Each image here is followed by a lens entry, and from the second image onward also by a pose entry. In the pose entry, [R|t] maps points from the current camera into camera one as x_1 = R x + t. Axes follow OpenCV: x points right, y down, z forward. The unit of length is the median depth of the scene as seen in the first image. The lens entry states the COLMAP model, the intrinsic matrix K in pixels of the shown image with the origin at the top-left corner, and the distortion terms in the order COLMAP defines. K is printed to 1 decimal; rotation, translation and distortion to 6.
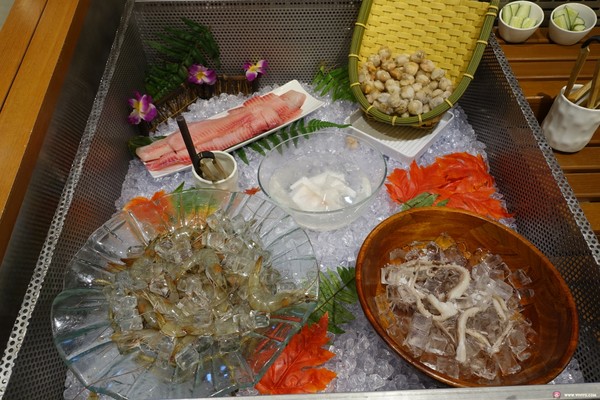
lens RADIAL K [[412.1, 0, 300.0], [0, 412.1, 200.0], [0, 0, 1]] dist [0.009019, -0.003975]
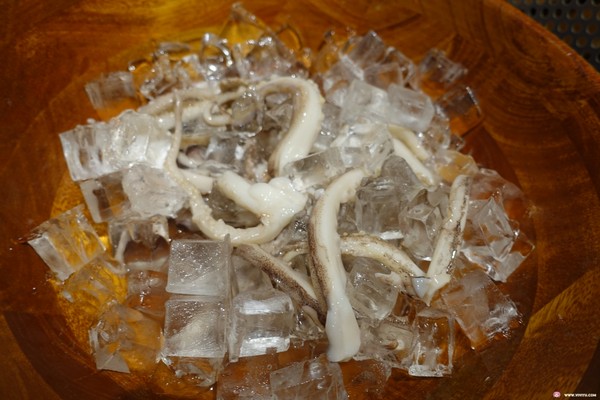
lens RADIAL K [[412.1, 0, 300.0], [0, 412.1, 200.0], [0, 0, 1]] dist [0.009019, -0.003975]
pose [[0.916225, -0.275394, 0.291014, 0.258431], [0.217072, 0.951689, 0.217182, 0.183764], [-0.336766, -0.135817, 0.931742, 0.640567]]
